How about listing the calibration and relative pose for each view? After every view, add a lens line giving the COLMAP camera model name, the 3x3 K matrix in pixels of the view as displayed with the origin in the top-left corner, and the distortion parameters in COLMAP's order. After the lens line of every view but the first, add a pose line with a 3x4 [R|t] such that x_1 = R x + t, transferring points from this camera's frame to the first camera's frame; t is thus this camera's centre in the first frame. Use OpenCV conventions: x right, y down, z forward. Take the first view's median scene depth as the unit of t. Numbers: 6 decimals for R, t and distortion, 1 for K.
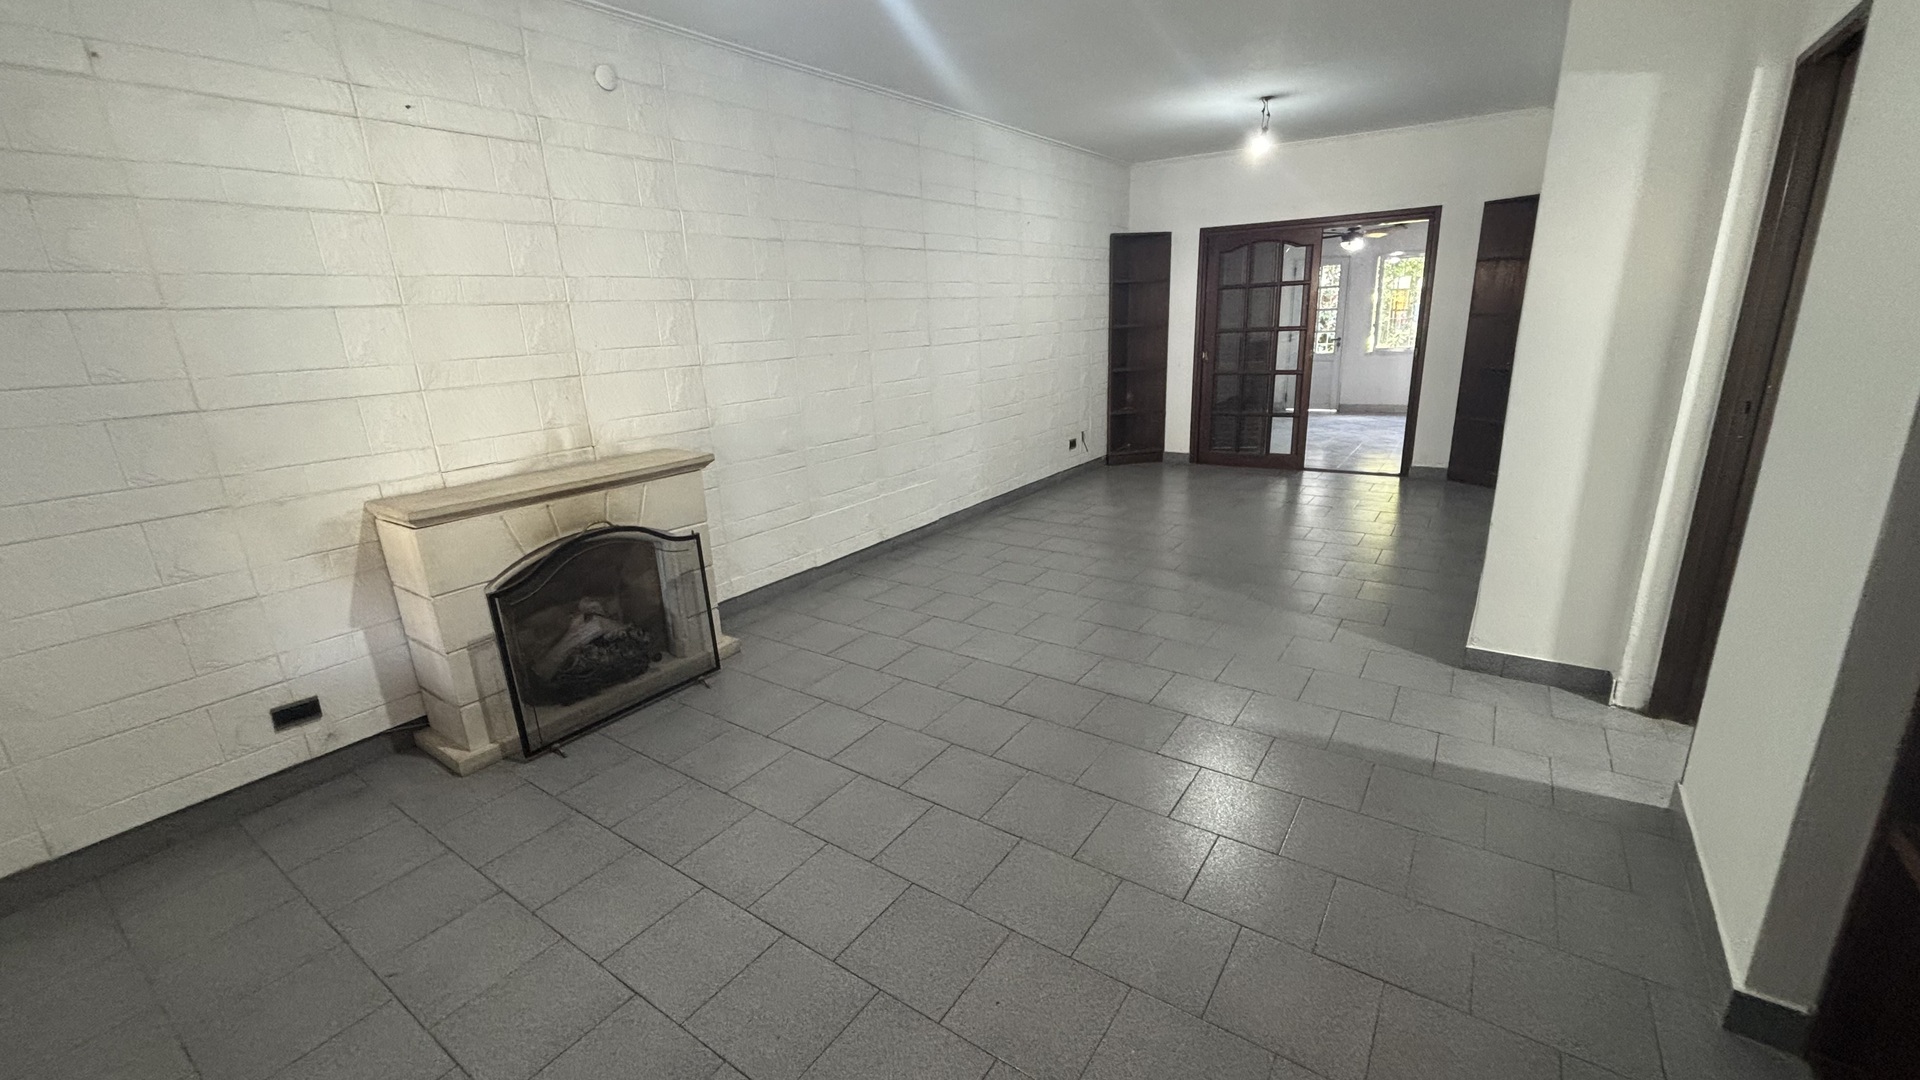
lens RADIAL K [[769.7, 0, 957.6], [0, 769.7, 541.0], [0, 0, 1]] dist [-0.015574, 0.008013]
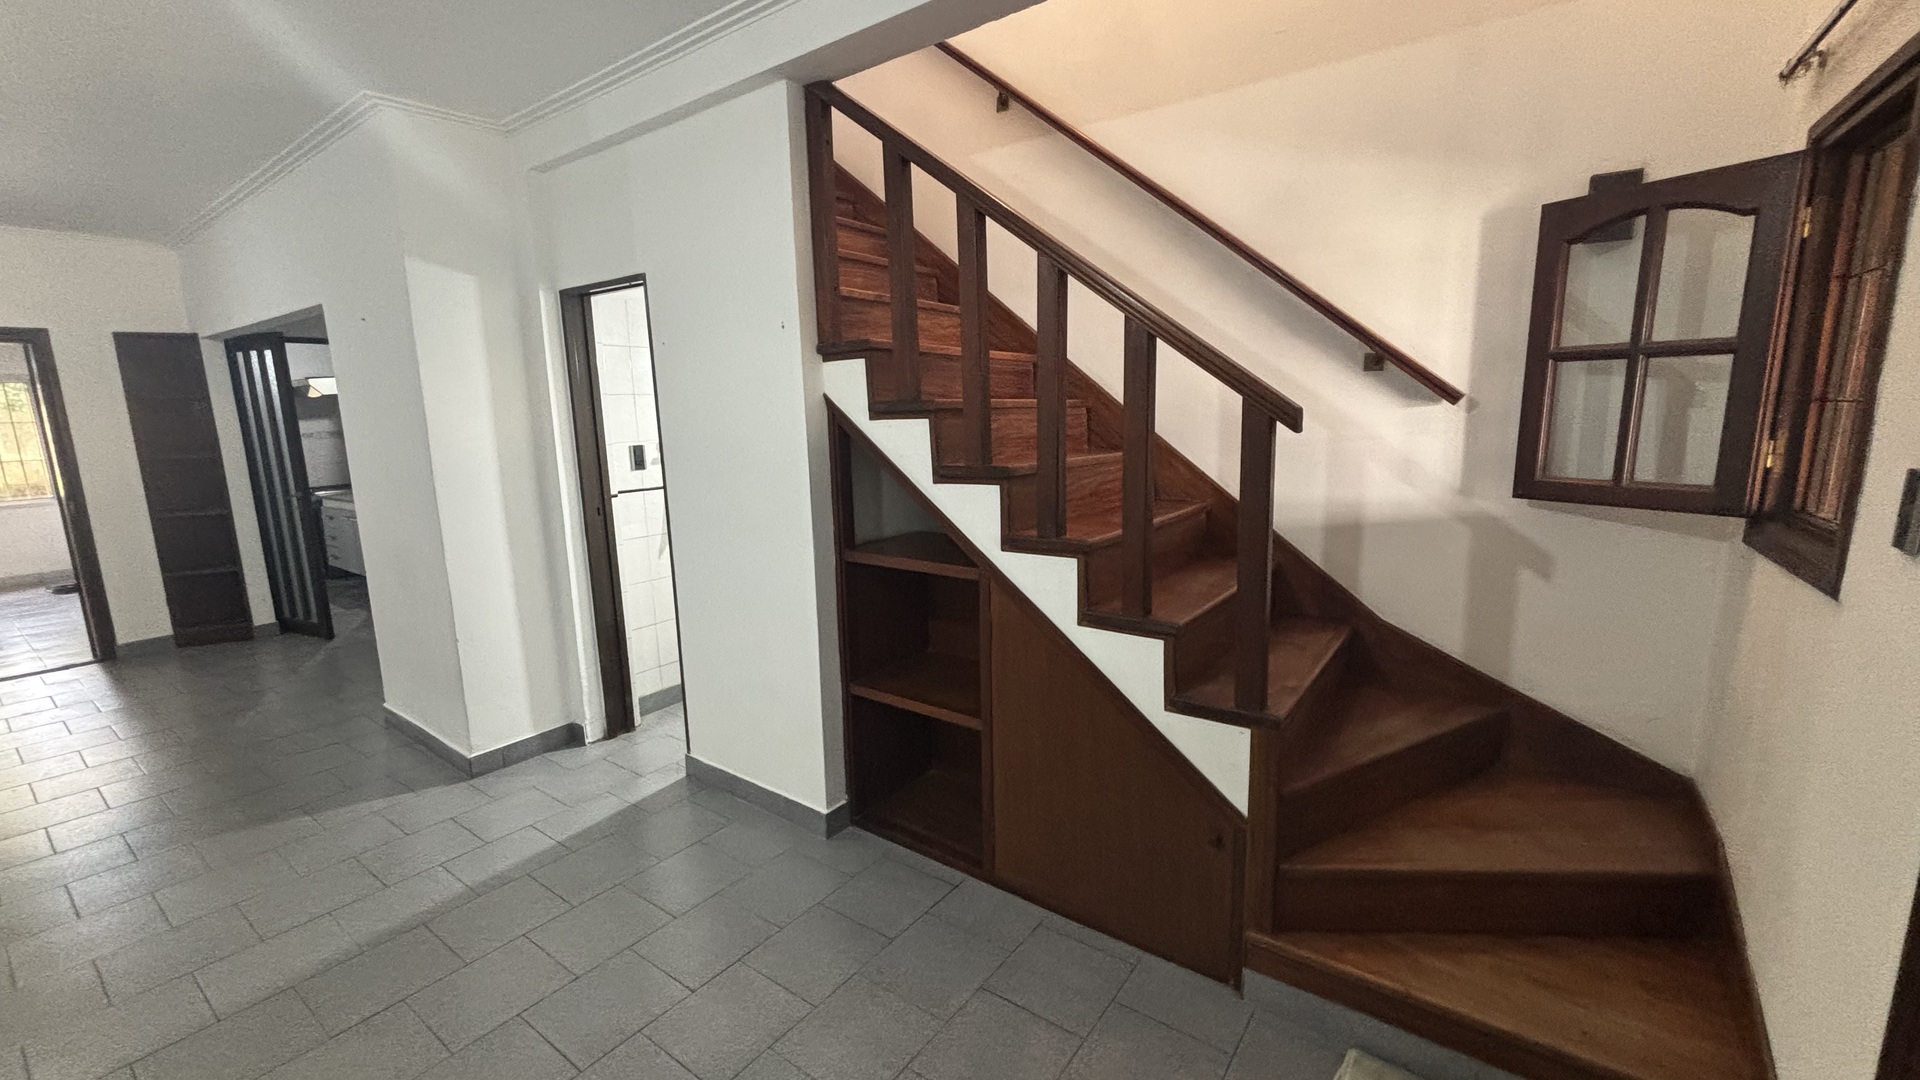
lens RADIAL K [[750.3, 0, 968.1], [0, 750.3, 528.5], [0, 0, 1]] dist [-0.002924, -0.000230]
pose [[-0.002619, -0.105300, 0.994437, -0.338603], [0.295408, 0.949978, 0.101371, -0.064408], [-0.955368, 0.294030, 0.028618, 0.226843]]
